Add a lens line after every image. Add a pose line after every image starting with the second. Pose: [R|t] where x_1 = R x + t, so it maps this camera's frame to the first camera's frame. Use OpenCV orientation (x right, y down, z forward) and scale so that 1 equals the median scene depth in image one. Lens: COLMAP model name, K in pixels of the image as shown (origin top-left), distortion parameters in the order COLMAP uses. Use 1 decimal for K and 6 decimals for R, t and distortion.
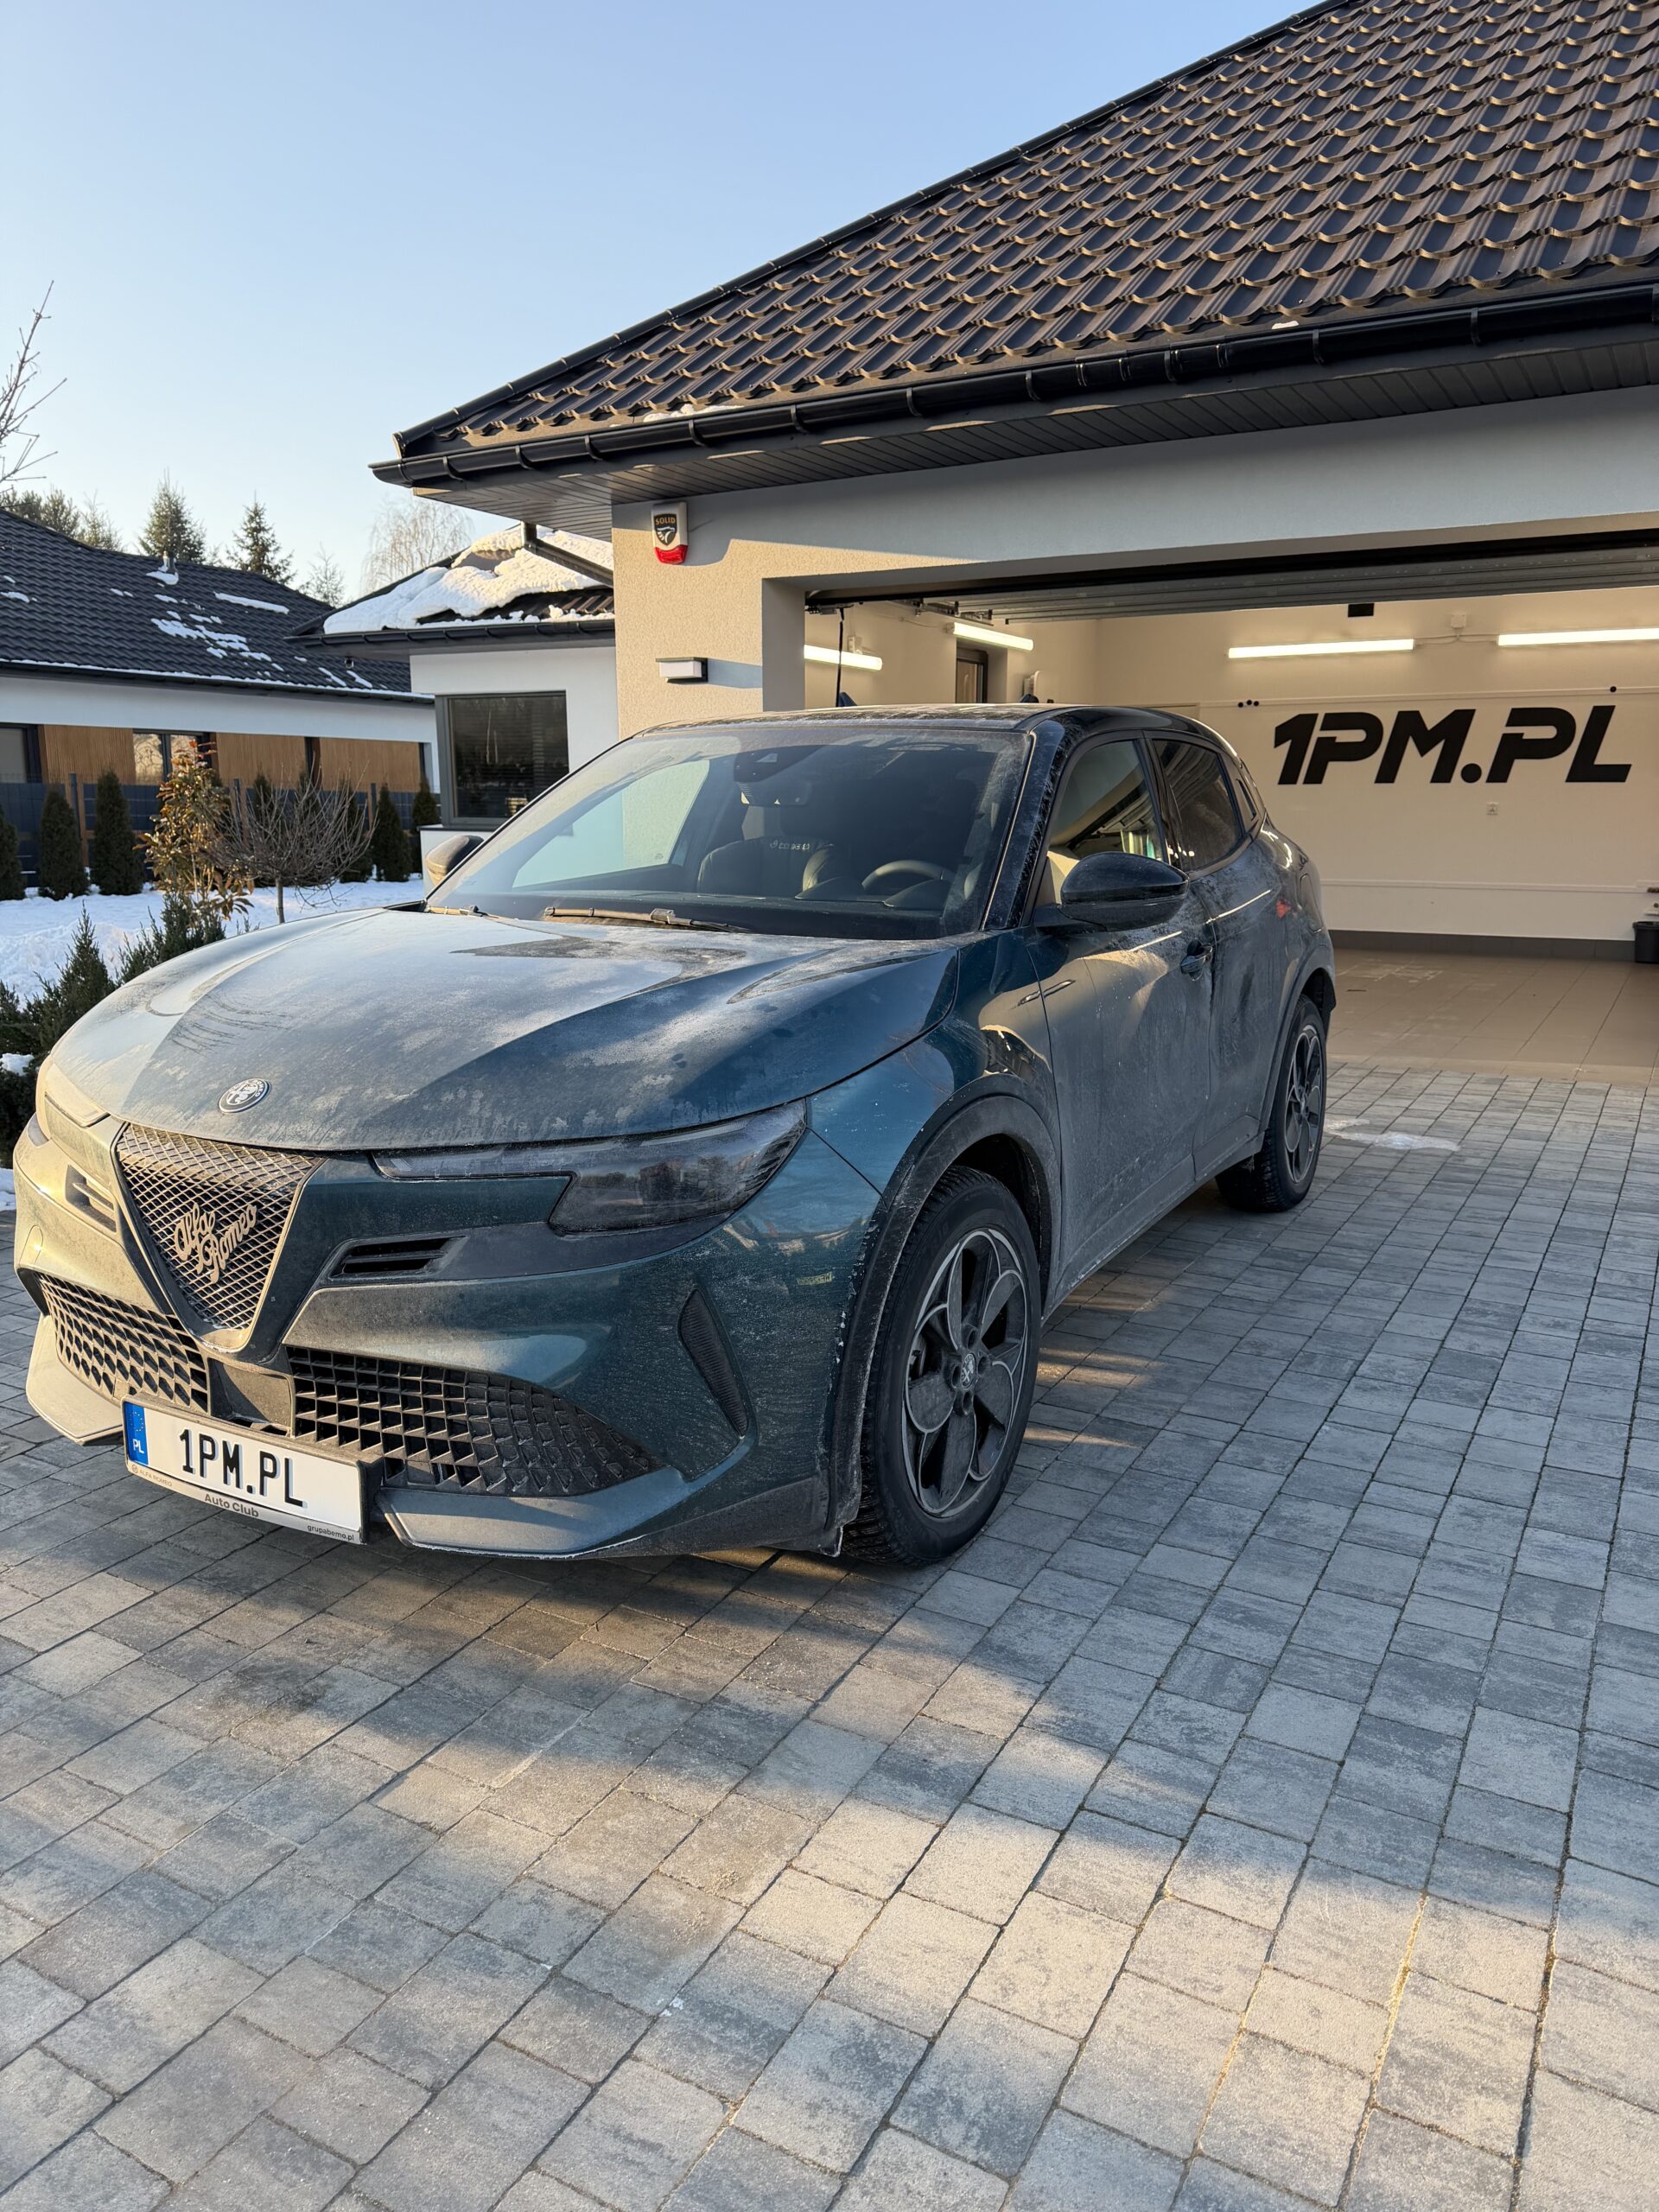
lens RADIAL K [[1546.8, 0, 834.2], [0, 1546.8, 1106.0], [0, 0, 1]] dist [0.023576, -0.032544]
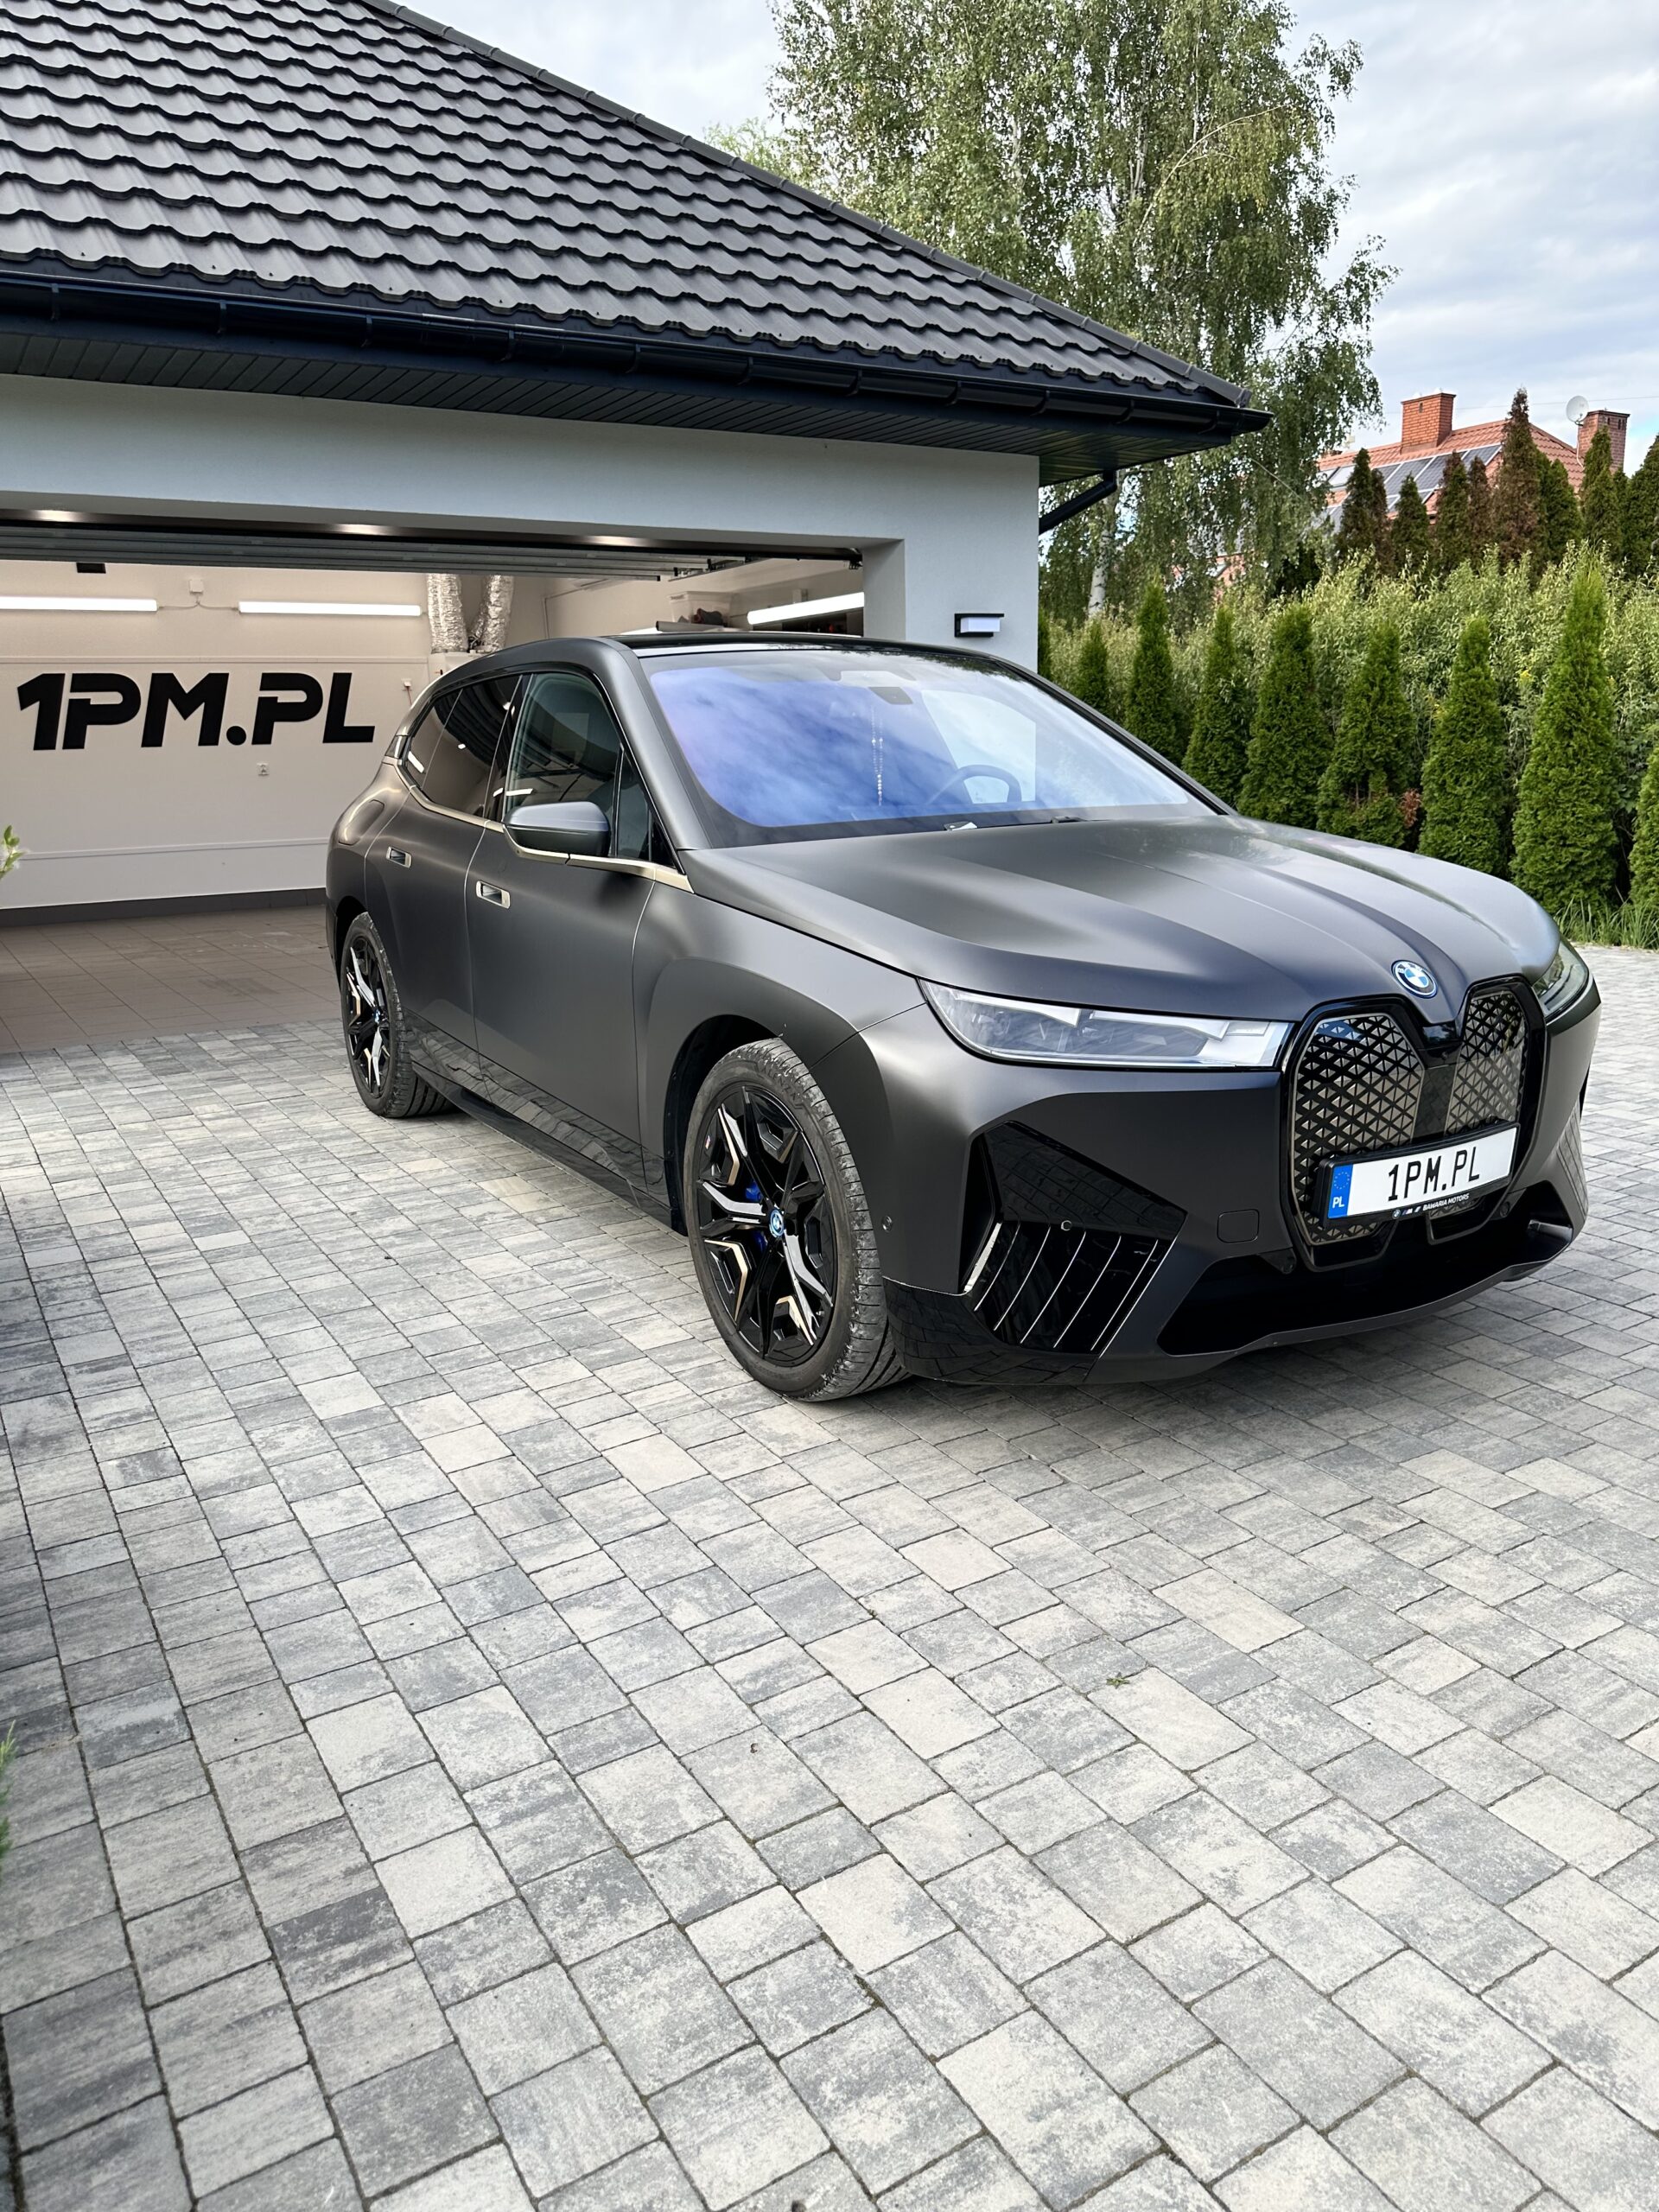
lens RADIAL K [[1547.2, 0, 845.5], [0, 1547.2, 1102.7], [0, 0, 1]] dist [0.016308, -0.027216]
pose [[0.475131, -0.195459, 0.857931, -3.540740], [0.185822, 0.975315, 0.119292, -0.253518], [-0.860070, 0.102743, 0.499724, 1.608963]]
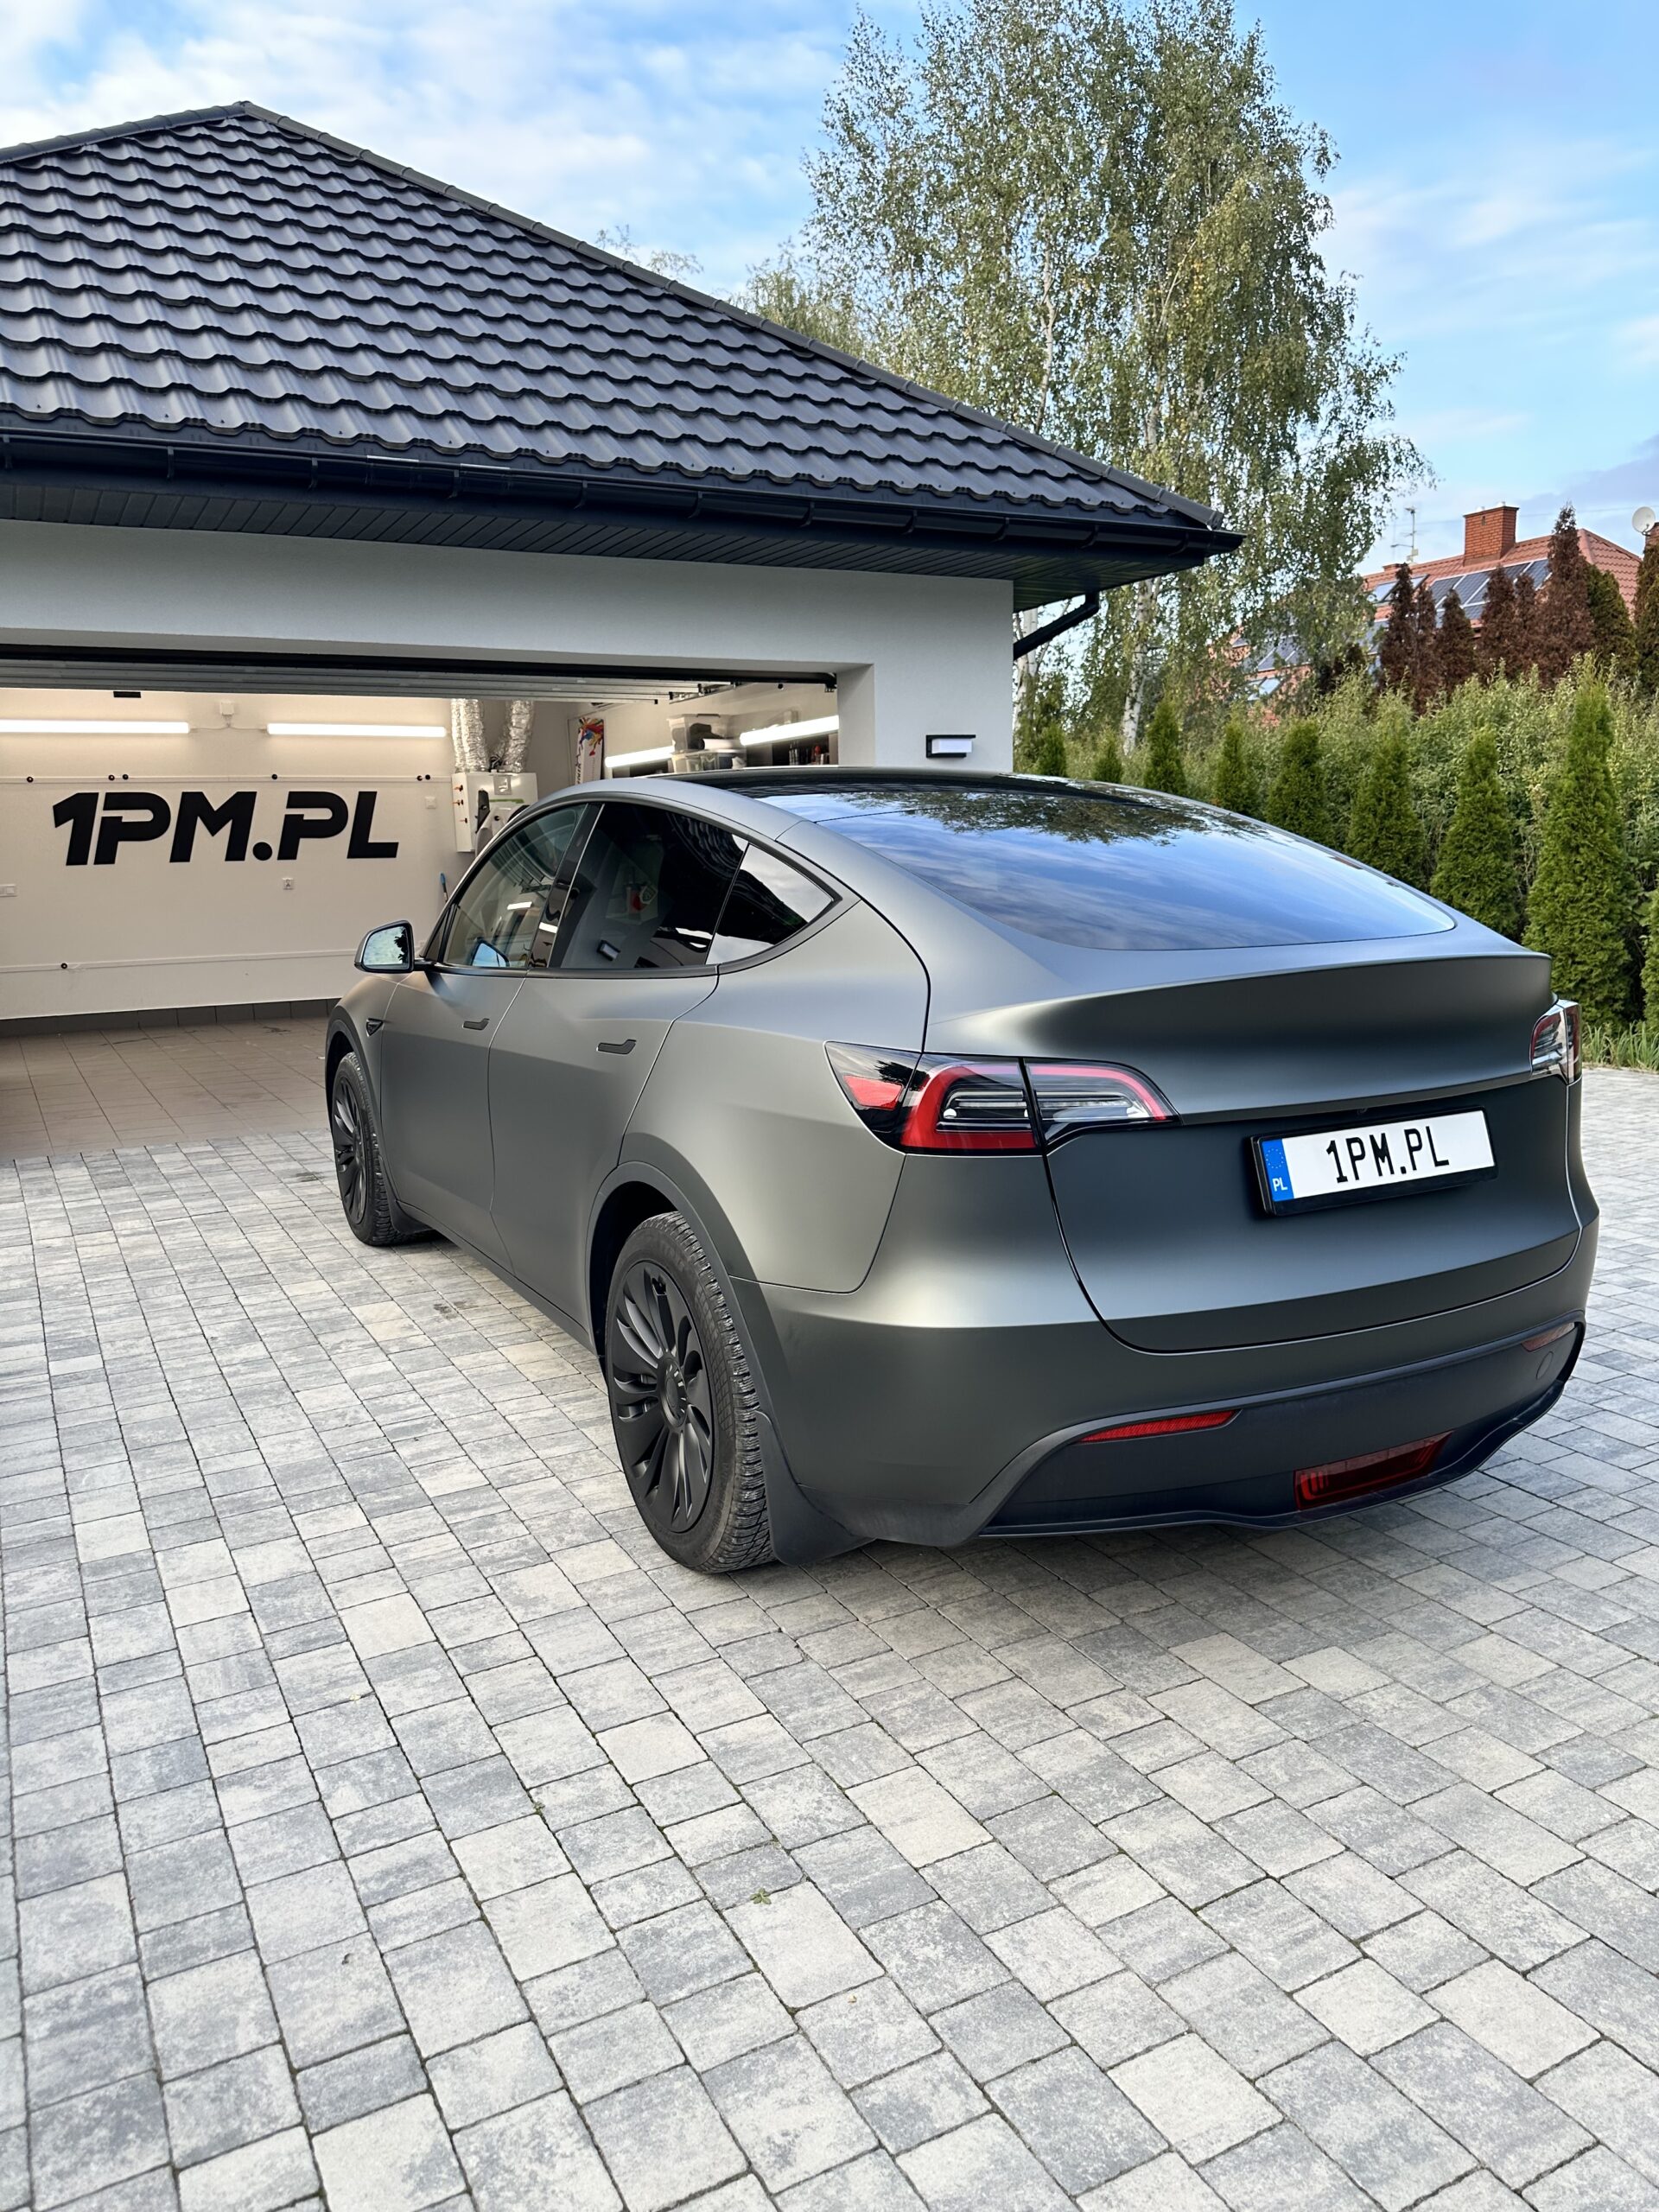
lens RADIAL K [[1547.2, 0, 824.0], [0, 1547.2, 1103.9], [0, 0, 1]] dist [0.016308, -0.027216]
pose [[0.529890, -0.133818, 0.837442, -3.206802], [0.180100, 0.982705, 0.043072, -0.218015], [-0.828722, 0.128000, 0.544826, 1.221297]]
